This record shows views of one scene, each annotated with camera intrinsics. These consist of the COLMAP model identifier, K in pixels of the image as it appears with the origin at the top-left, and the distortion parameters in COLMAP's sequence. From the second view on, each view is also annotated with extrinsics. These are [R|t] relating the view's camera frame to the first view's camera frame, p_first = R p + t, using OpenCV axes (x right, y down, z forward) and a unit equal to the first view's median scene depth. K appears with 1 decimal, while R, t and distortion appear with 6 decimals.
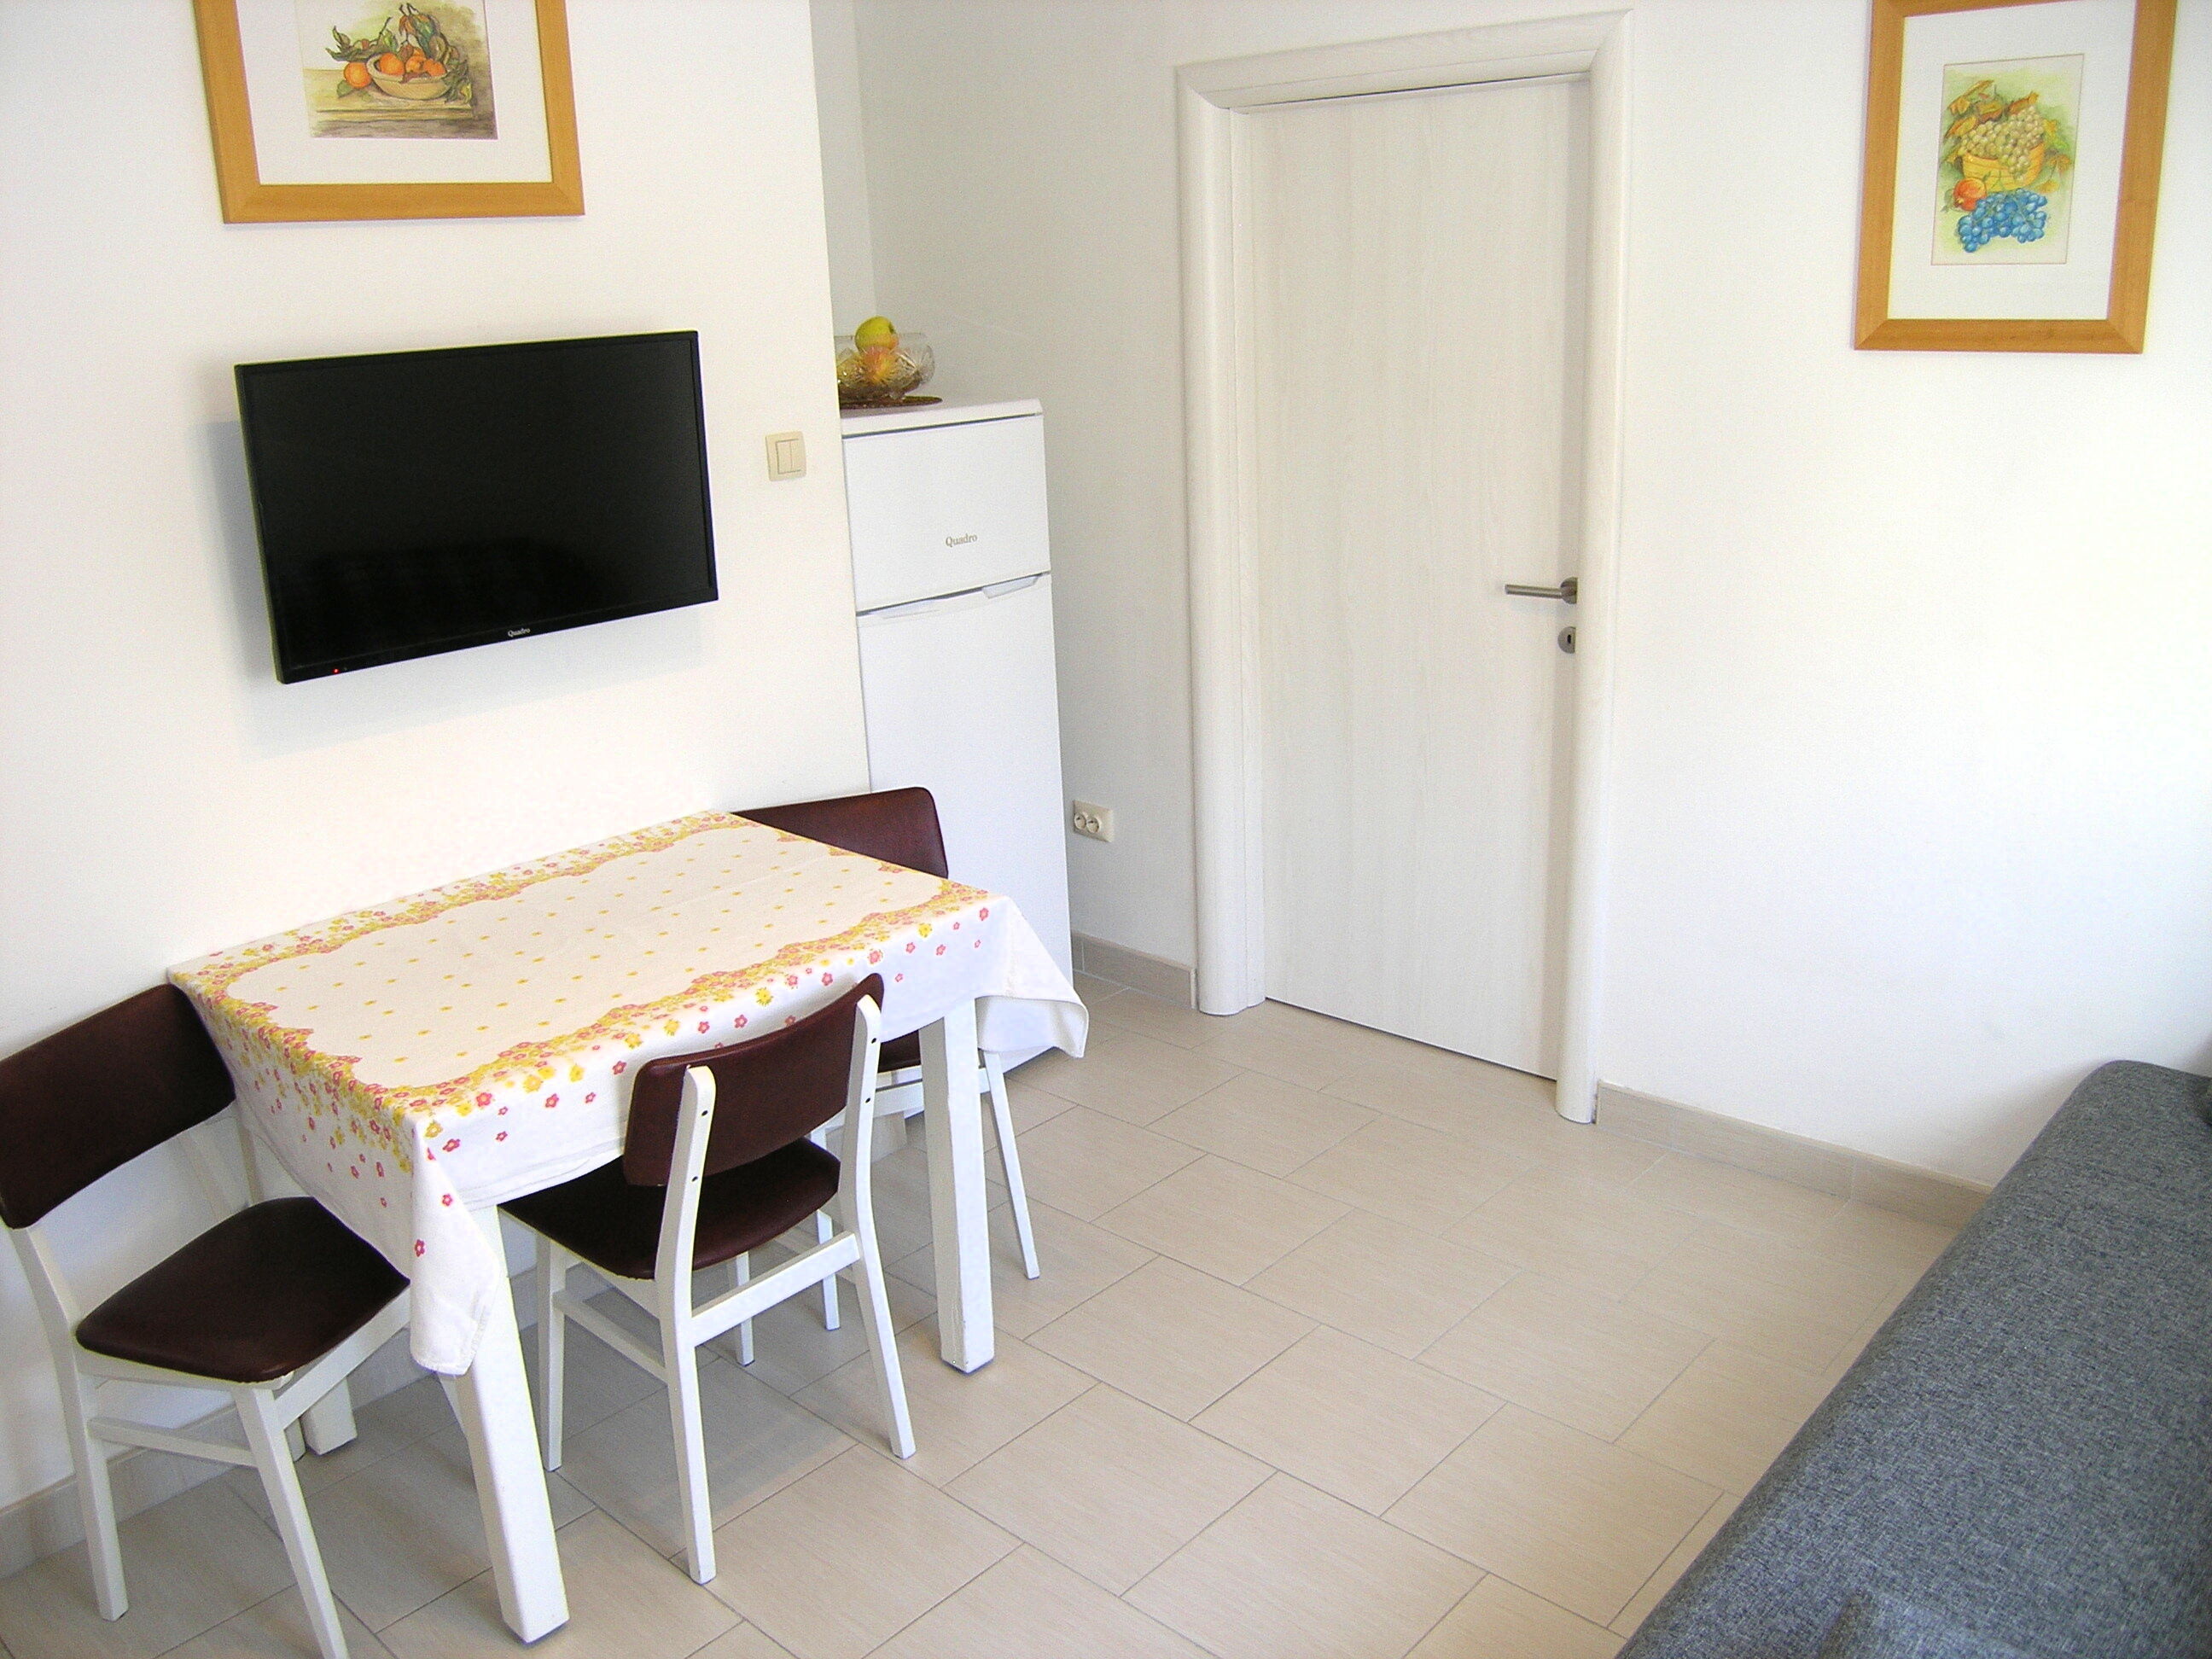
lens RADIAL K [[1801.2, 0, 1093.7], [0, 1801.2, 826.5], [0, 0, 1]] dist [-0.104893, 0.045106]
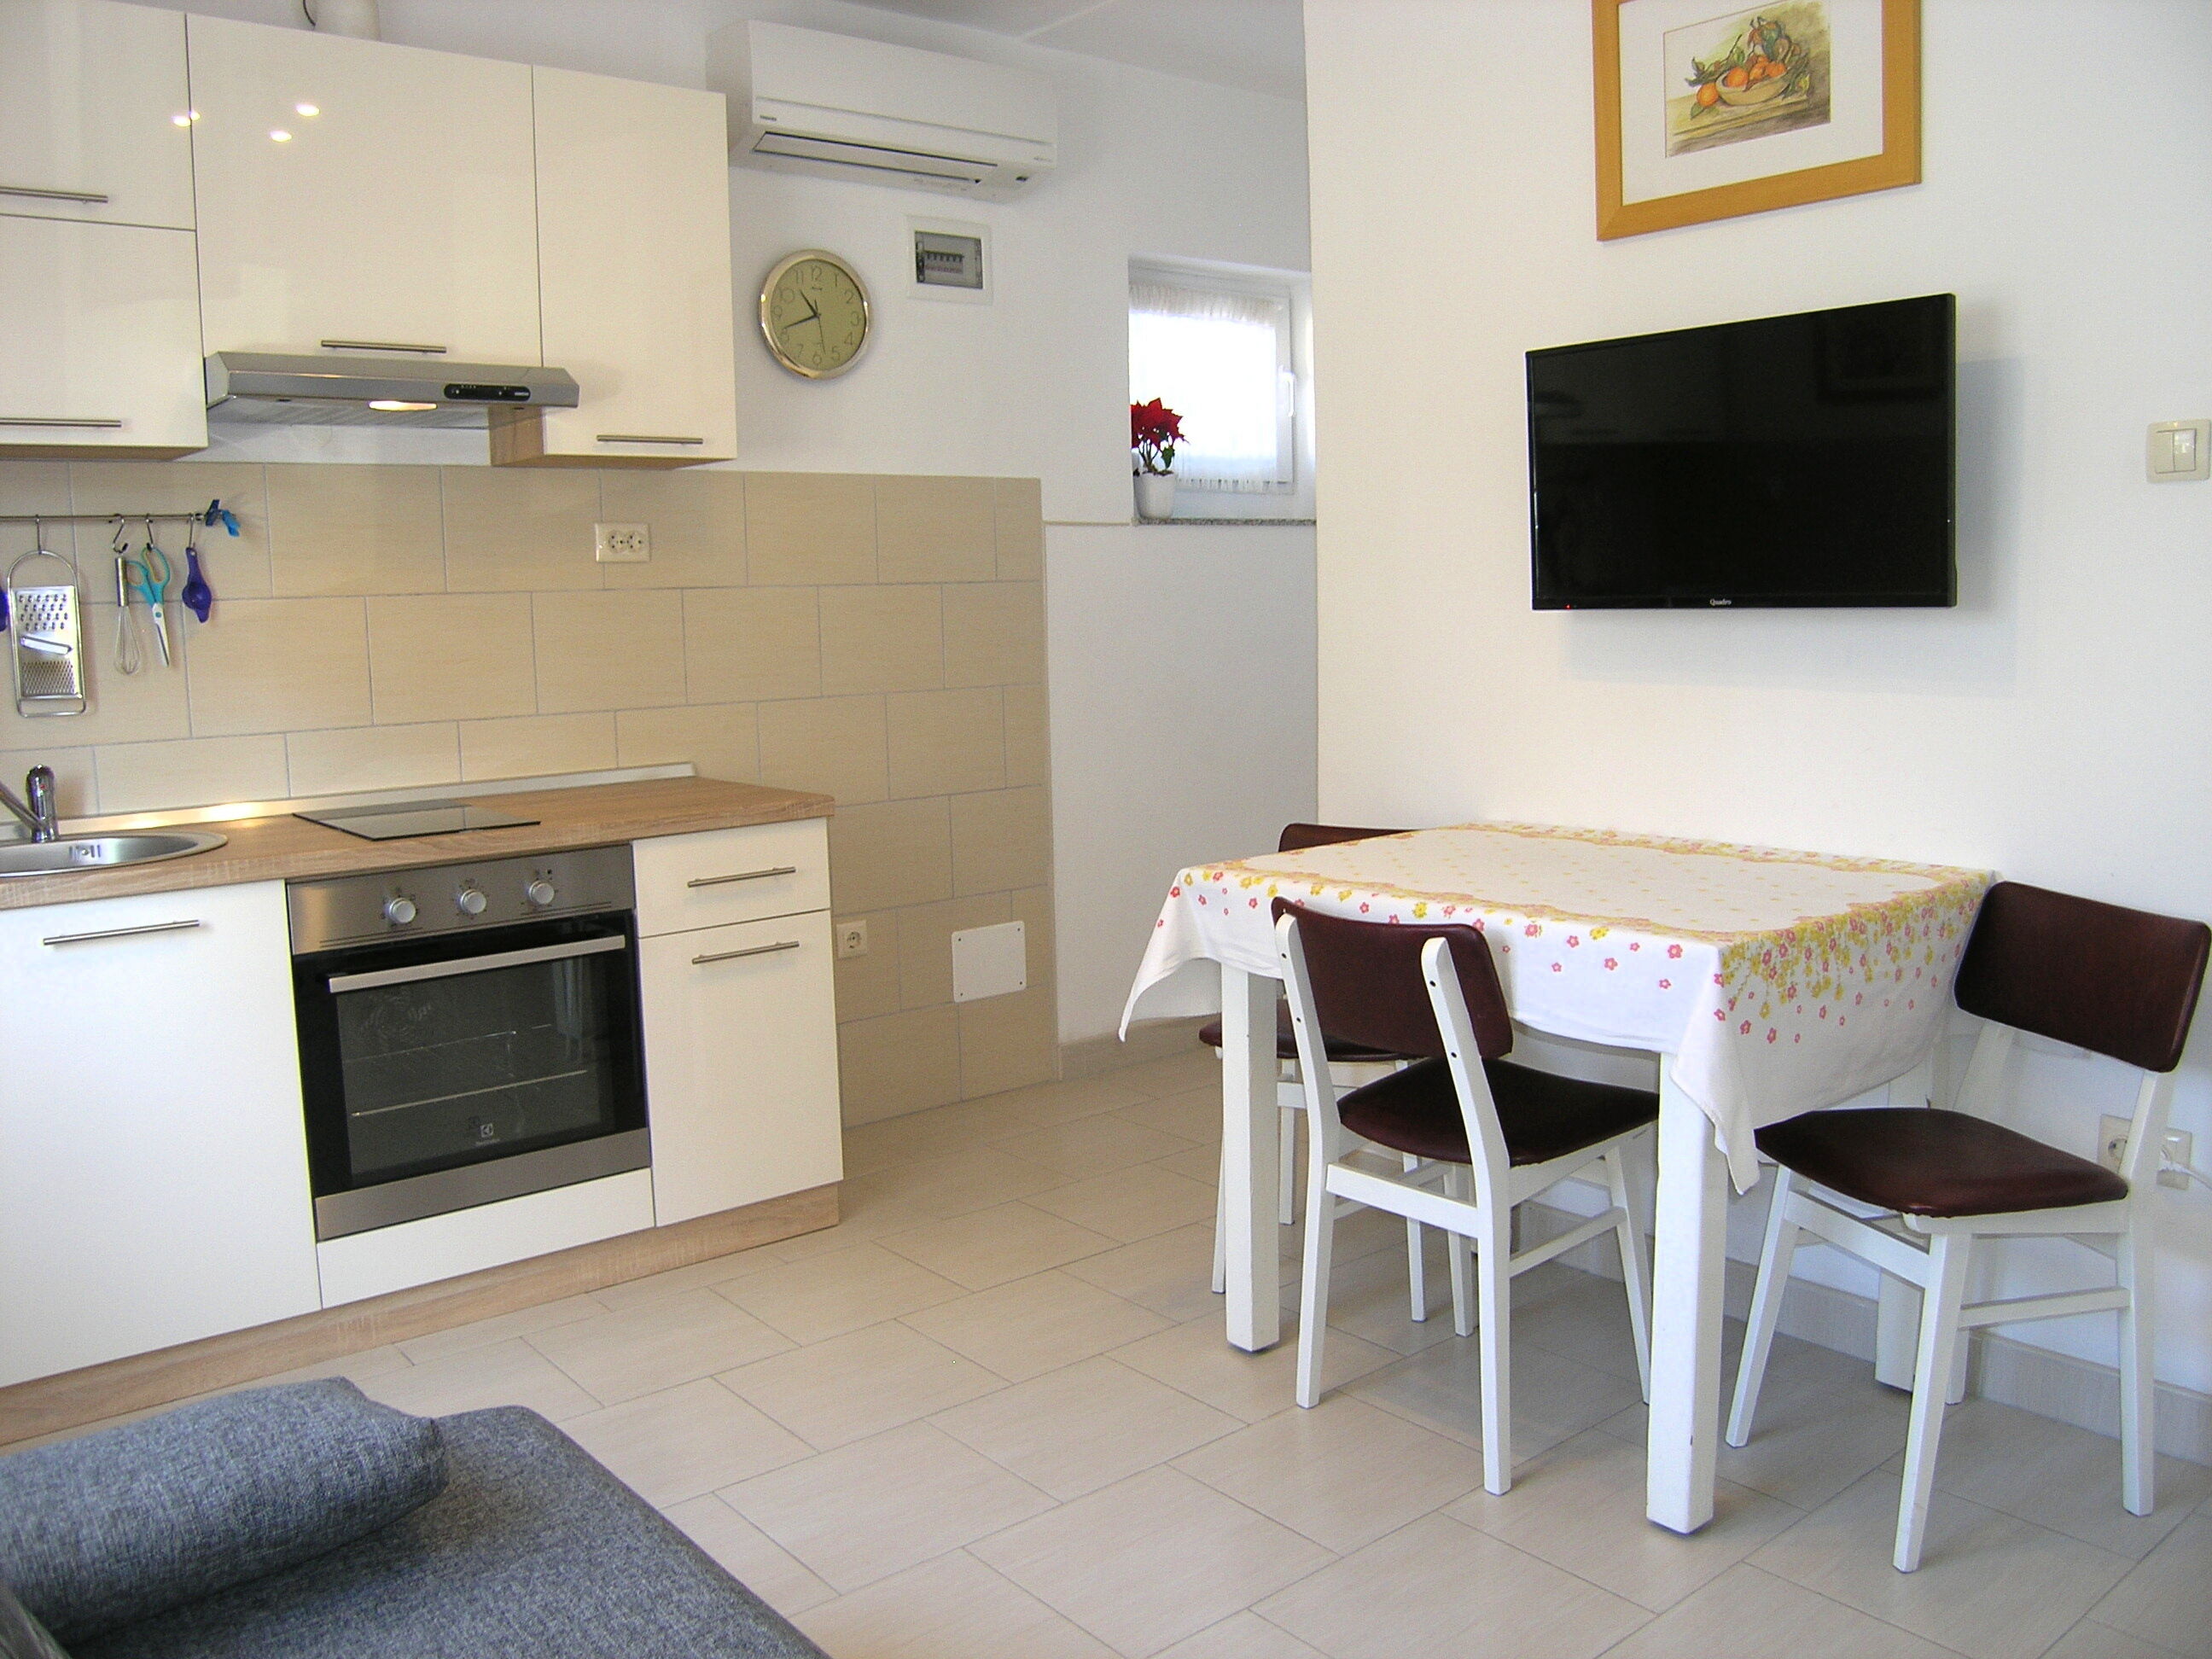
lens RADIAL K [[1801.2, 0, 1095.0], [0, 1801.2, 828.5], [0, 0, 1]] dist [-0.104893, 0.045106]
pose [[-0.146433, 0.171978, -0.974156, 0.804087], [-0.258096, 0.944021, 0.205454, -0.109989], [0.954957, 0.281511, -0.093849, 0.839921]]
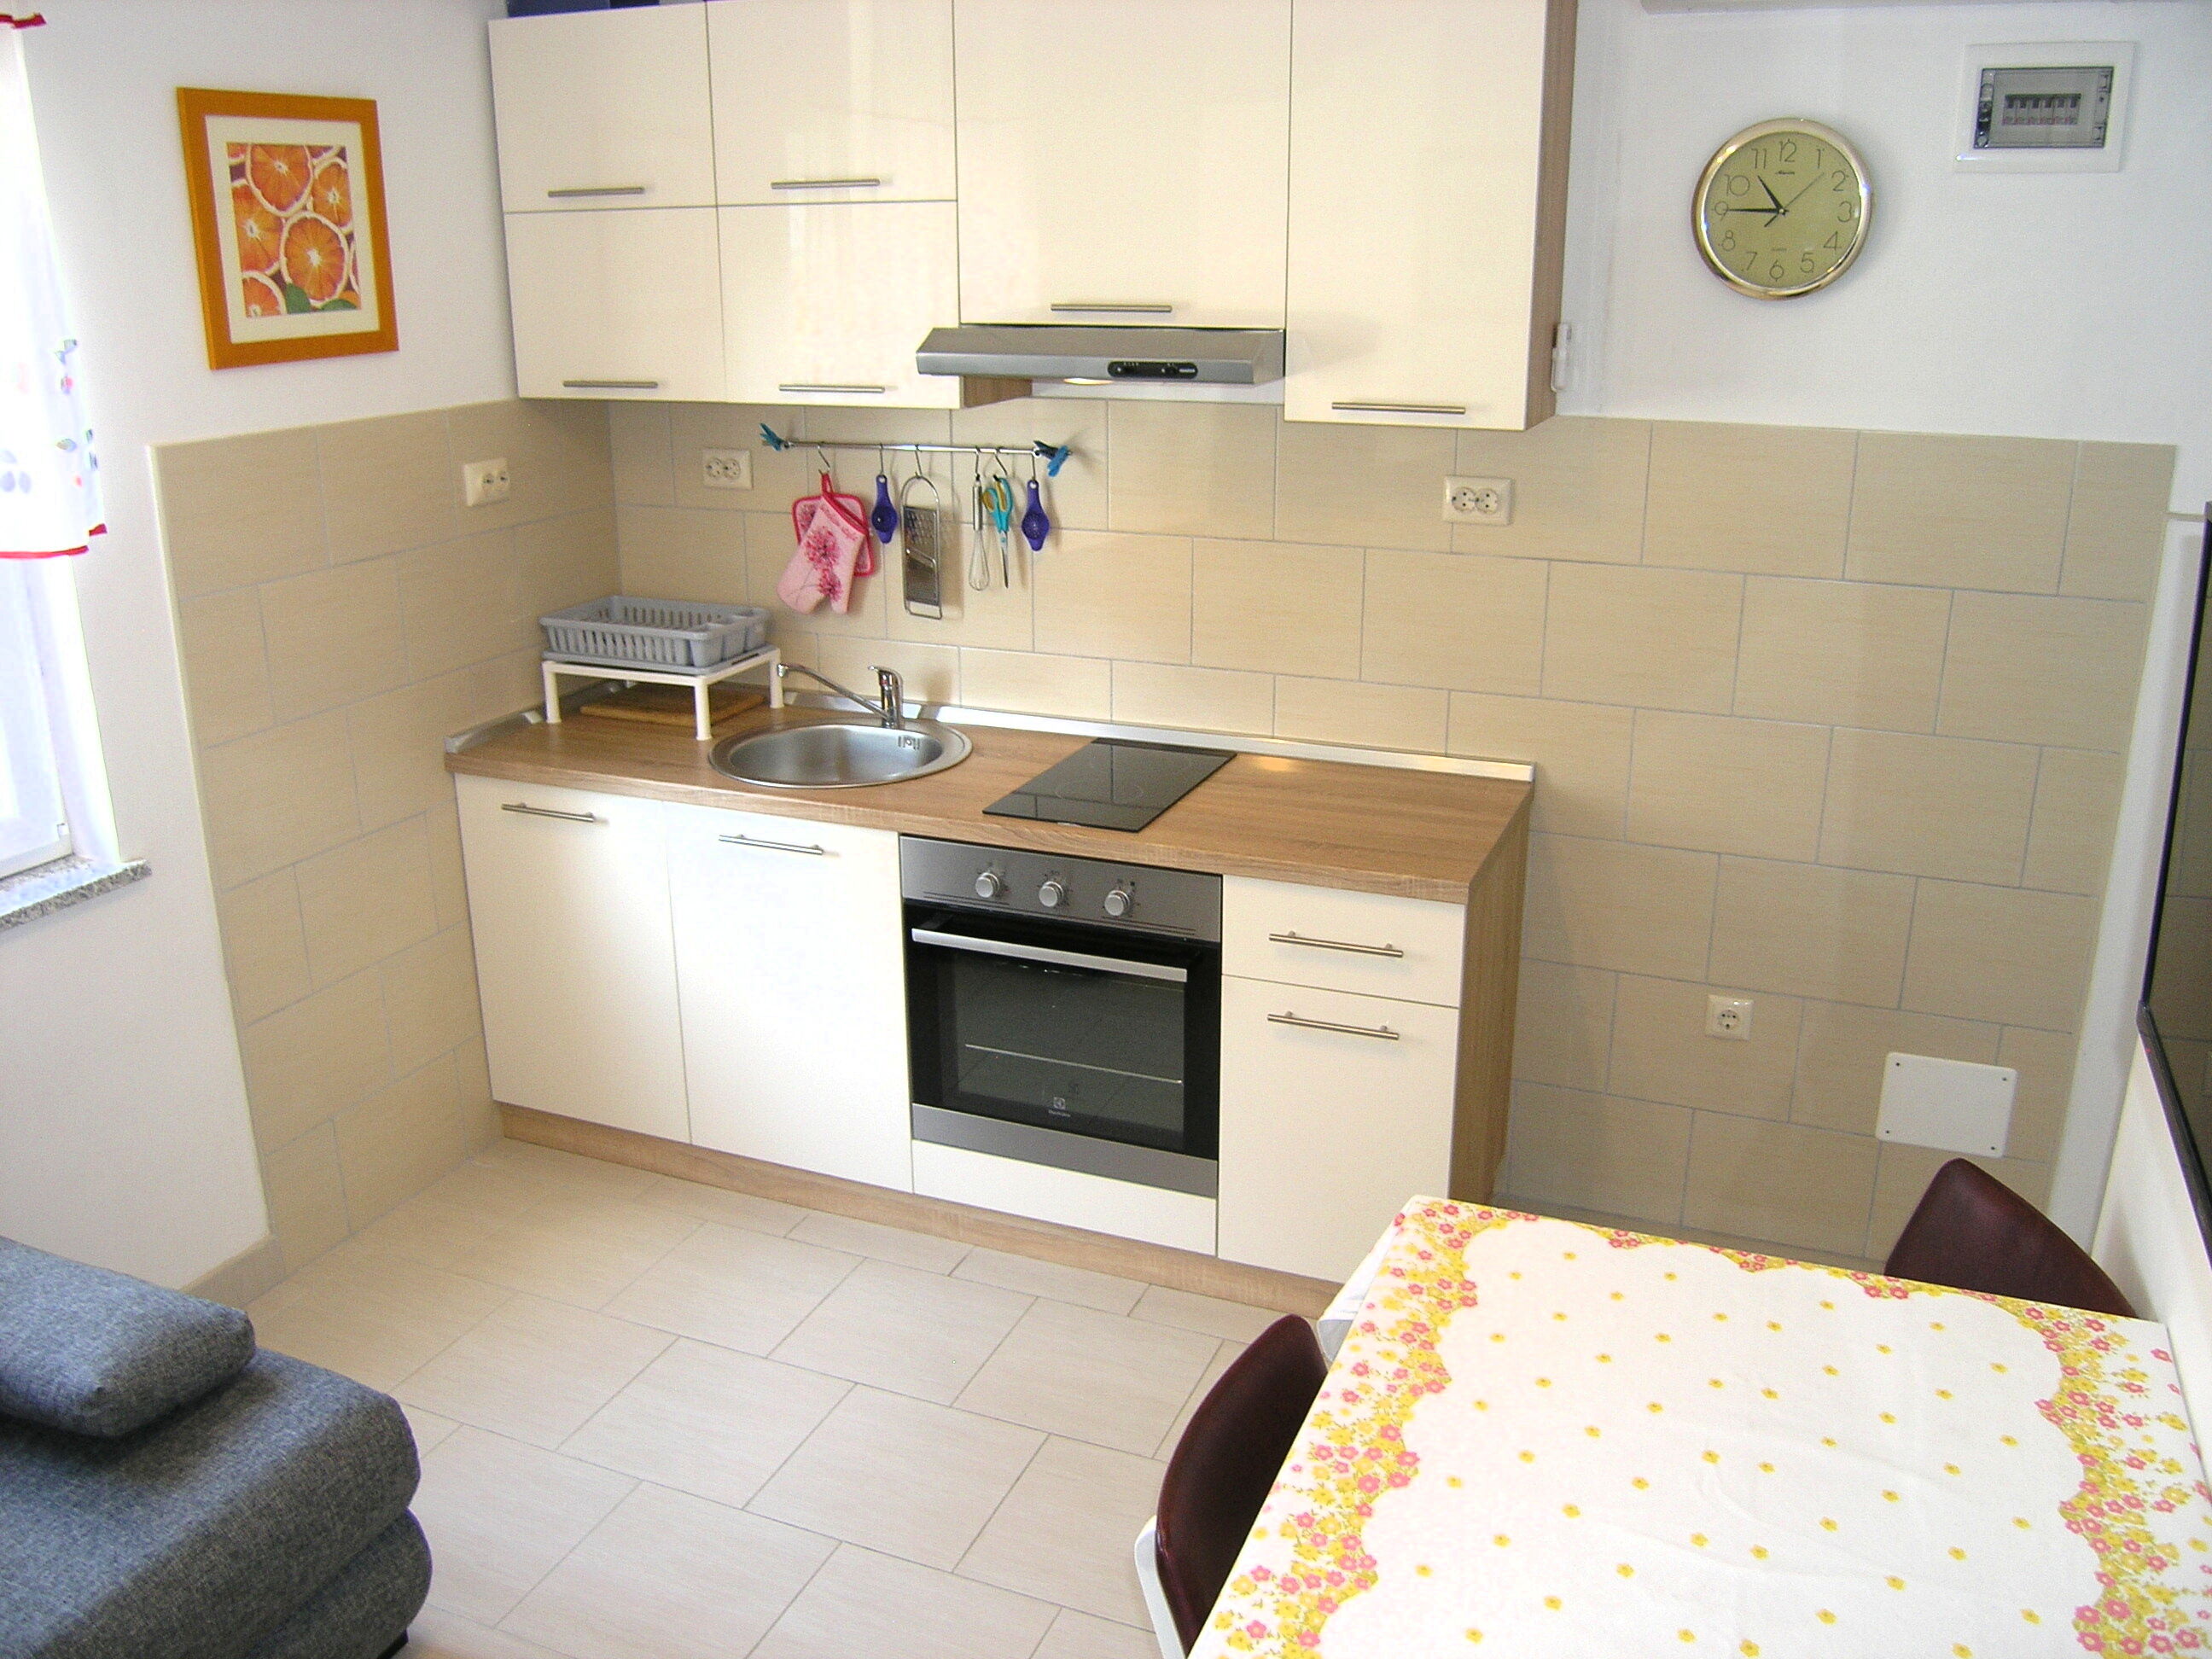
lens RADIAL K [[1801.2, 0, 1085.8], [0, 1801.2, 828.5], [0, 0, 1]] dist [-0.104893, 0.045106]
pose [[-0.940373, 0.148660, -0.305938, 0.051943], [-0.054832, 0.821421, 0.567680, -0.440351], [0.335695, 0.550607, -0.764291, 1.258864]]
